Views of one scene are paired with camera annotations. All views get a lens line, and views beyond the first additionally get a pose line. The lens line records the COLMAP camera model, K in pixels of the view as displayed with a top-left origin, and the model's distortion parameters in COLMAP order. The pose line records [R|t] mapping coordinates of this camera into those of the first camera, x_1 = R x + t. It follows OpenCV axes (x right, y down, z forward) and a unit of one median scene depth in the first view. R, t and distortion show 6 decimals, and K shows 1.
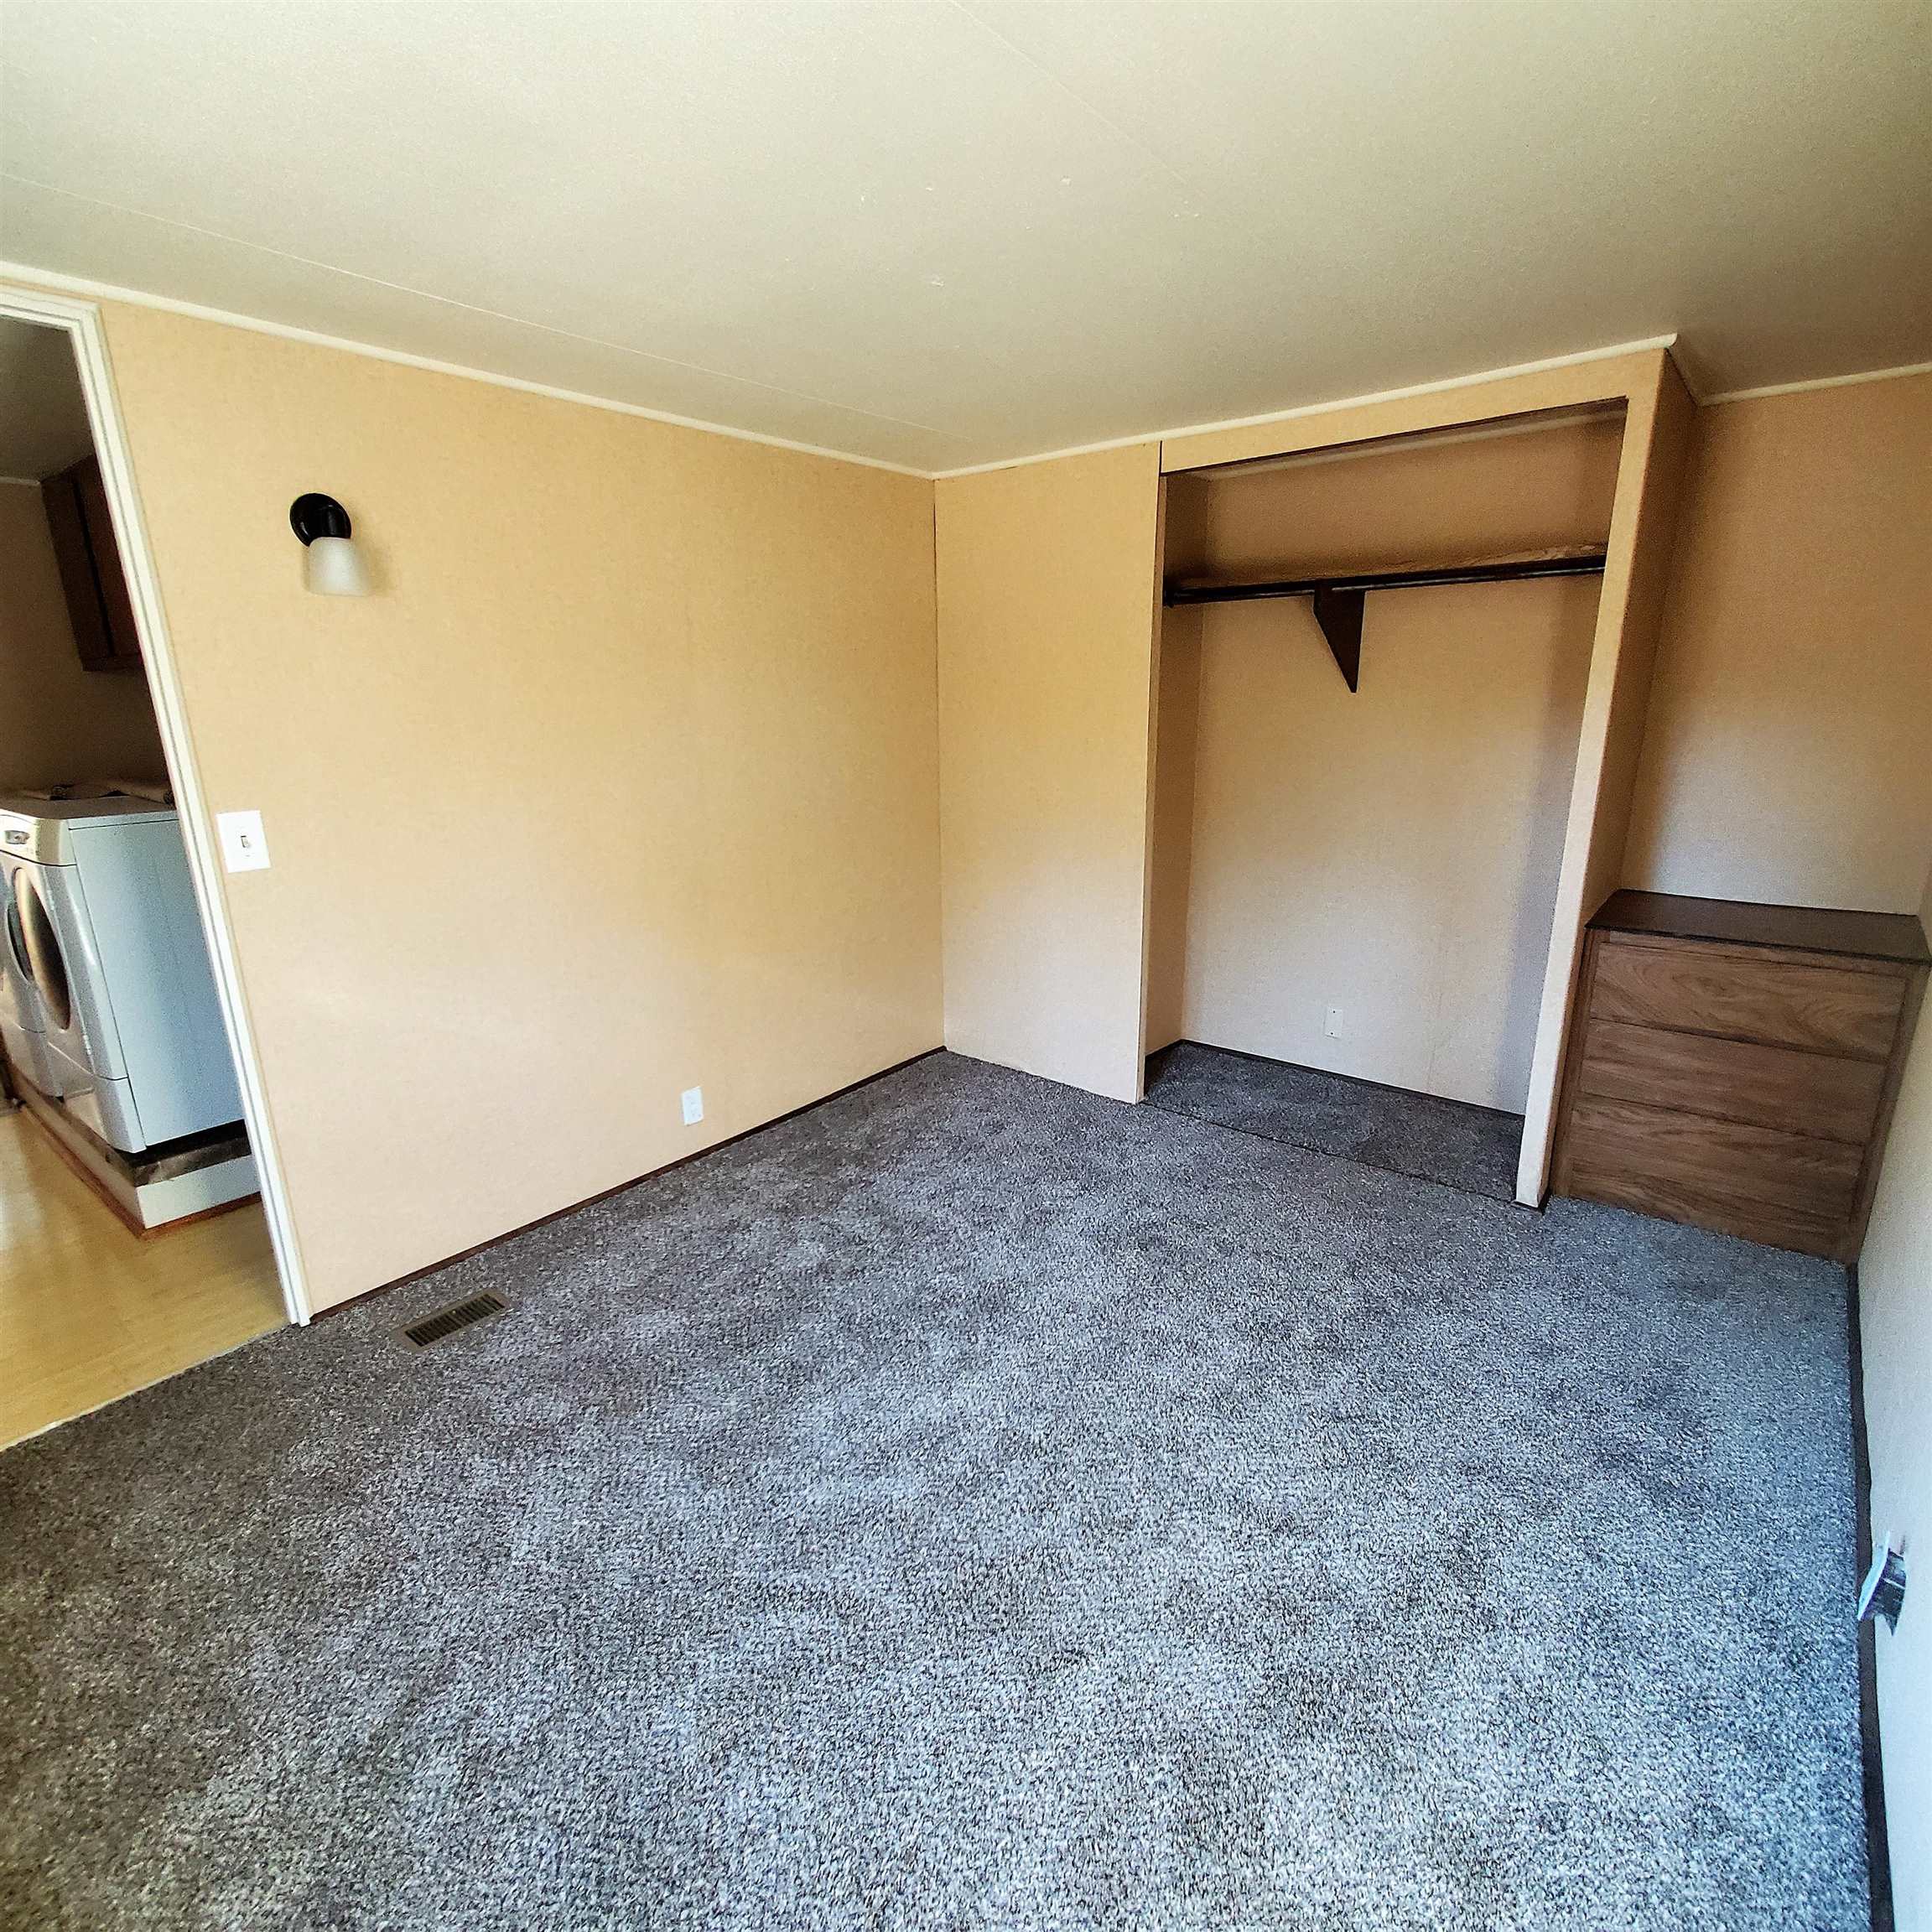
lens RADIAL K [[1006.7, 0, 1035.0], [0, 1006.7, 961.1], [0, 0, 1]] dist [0.016808, -0.010069]
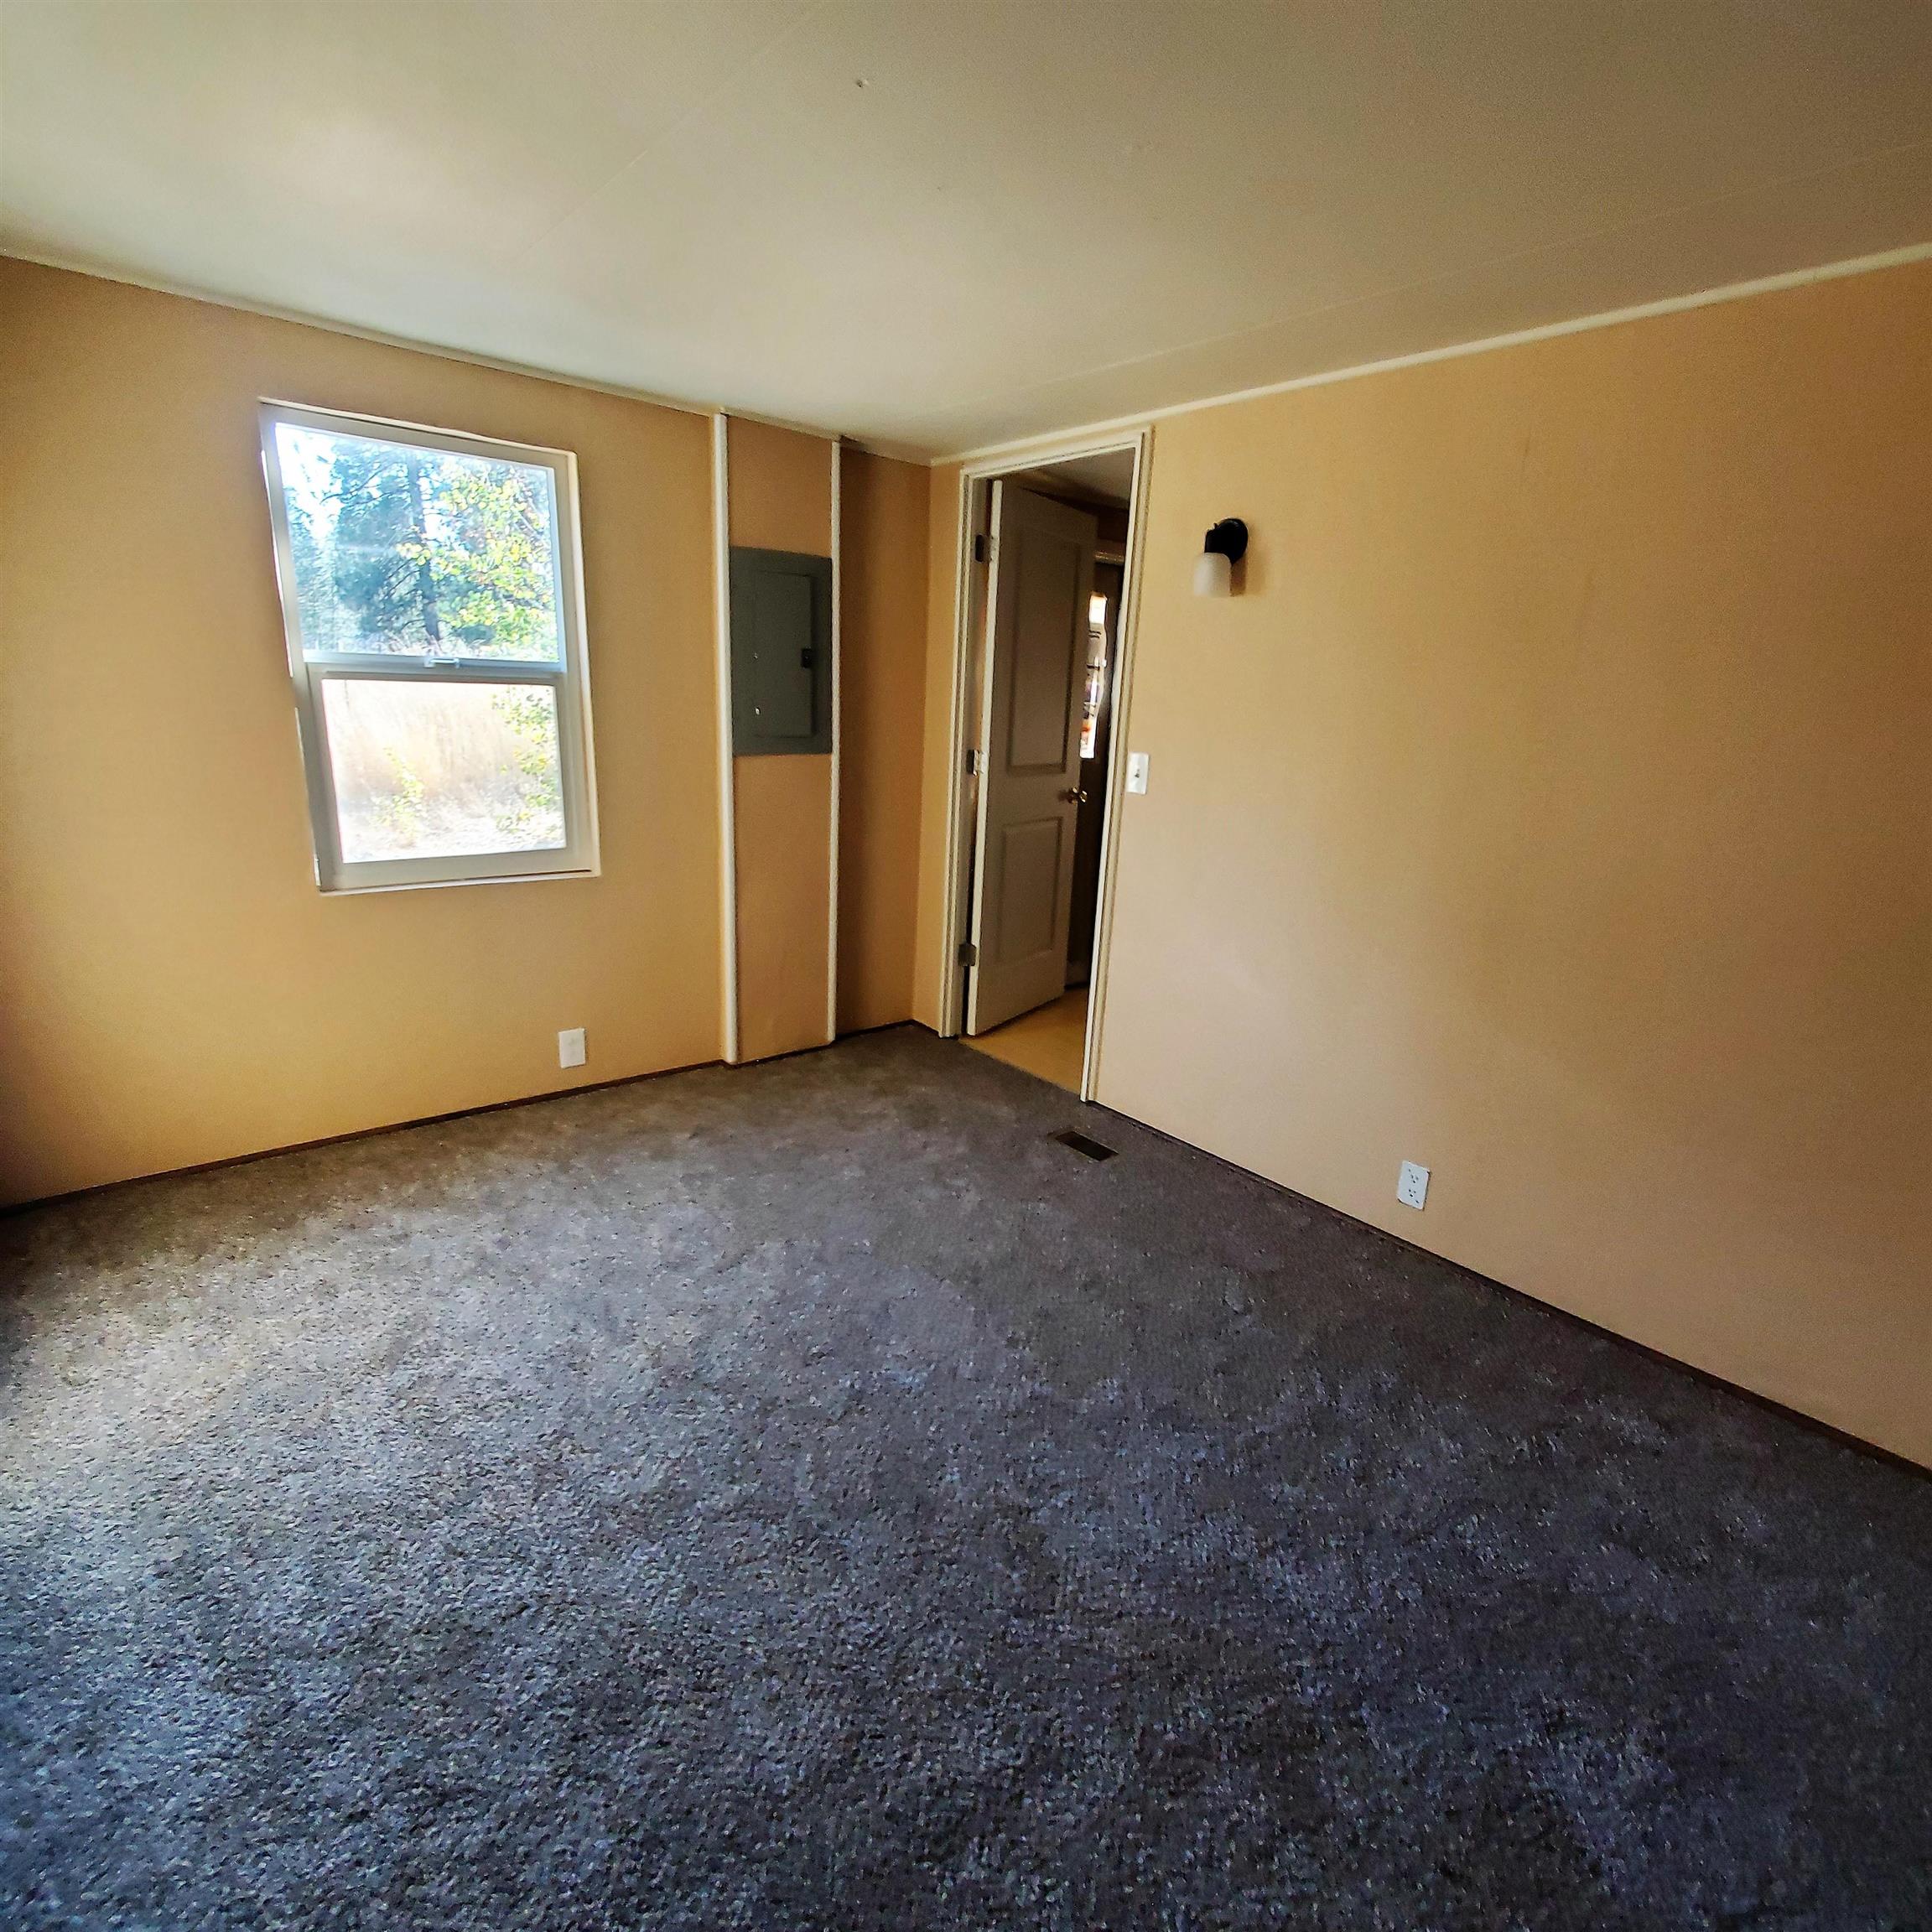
lens RADIAL K [[1021.1, 0, 966.0], [0, 1021.1, 966.0], [0, 0, 1]] dist [-0.000554, 0.000067]
pose [[-0.237437, 0.251658, -0.938239, 0.646843], [-0.296836, 0.900864, 0.316753, -0.230063], [0.924939, 0.353712, -0.139197, 0.943821]]
